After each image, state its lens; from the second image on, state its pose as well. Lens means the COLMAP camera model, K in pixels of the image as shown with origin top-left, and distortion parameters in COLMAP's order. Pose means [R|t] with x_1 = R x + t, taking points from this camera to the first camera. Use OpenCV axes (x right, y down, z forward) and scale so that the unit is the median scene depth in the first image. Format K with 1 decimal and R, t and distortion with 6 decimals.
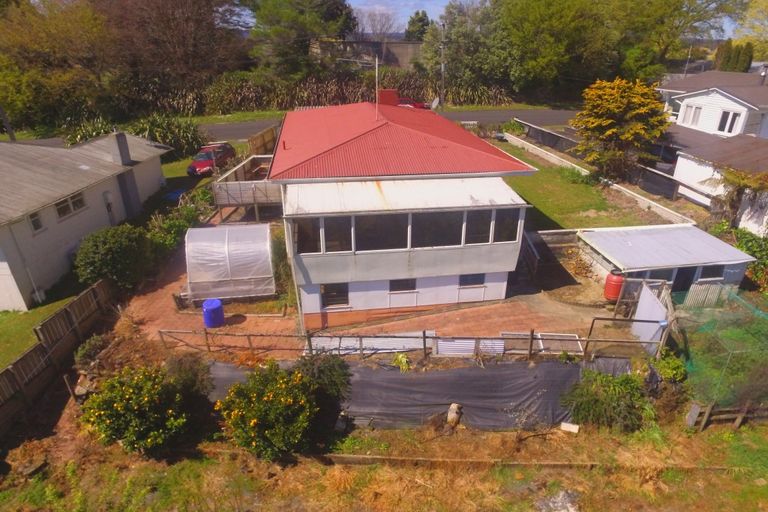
lens RADIAL K [[507.4, 0, 392.8], [0, 507.4, 322.9], [0, 0, 1]] dist [-0.109657, 0.065400]
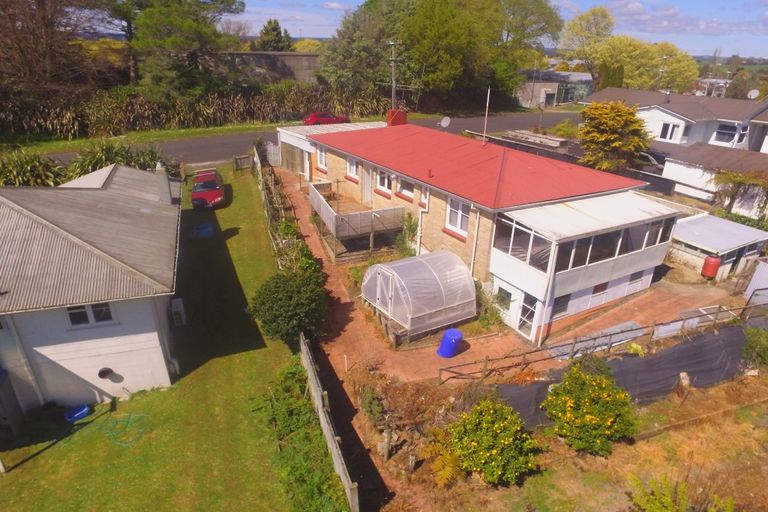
lens RADIAL K [[507.4, 0, 392.8], [0, 507.4, 322.9], [0, 0, 1]] dist [-0.109657, 0.065400]
pose [[0.918396, -0.171324, 0.356647, -0.596693], [0.172722, 0.984567, 0.028186, -0.077362], [-0.355972, 0.035715, 0.933814, 0.056558]]
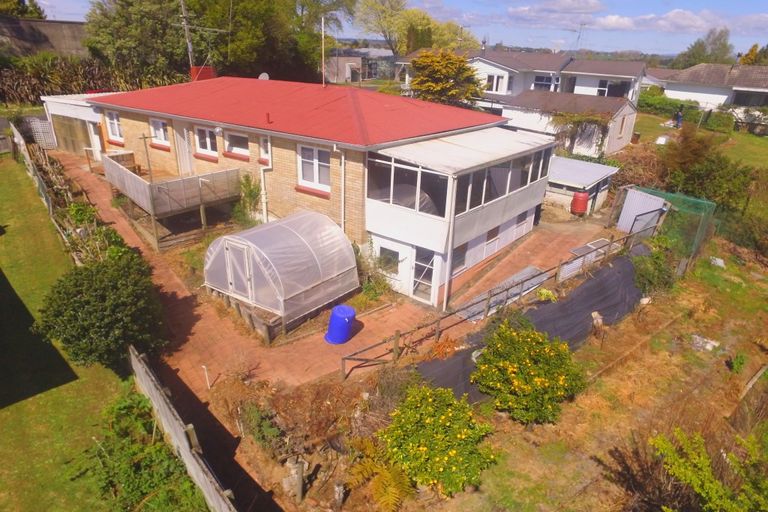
lens RADIAL K [[507.4, 0, 392.8], [0, 507.4, 322.9], [0, 0, 1]] dist [-0.109657, 0.065400]
pose [[0.709928, -0.320713, 0.627013, -0.573446], [0.317905, 0.940364, 0.121045, -0.063982], [-0.628441, 0.113397, 0.769547, 0.247477]]
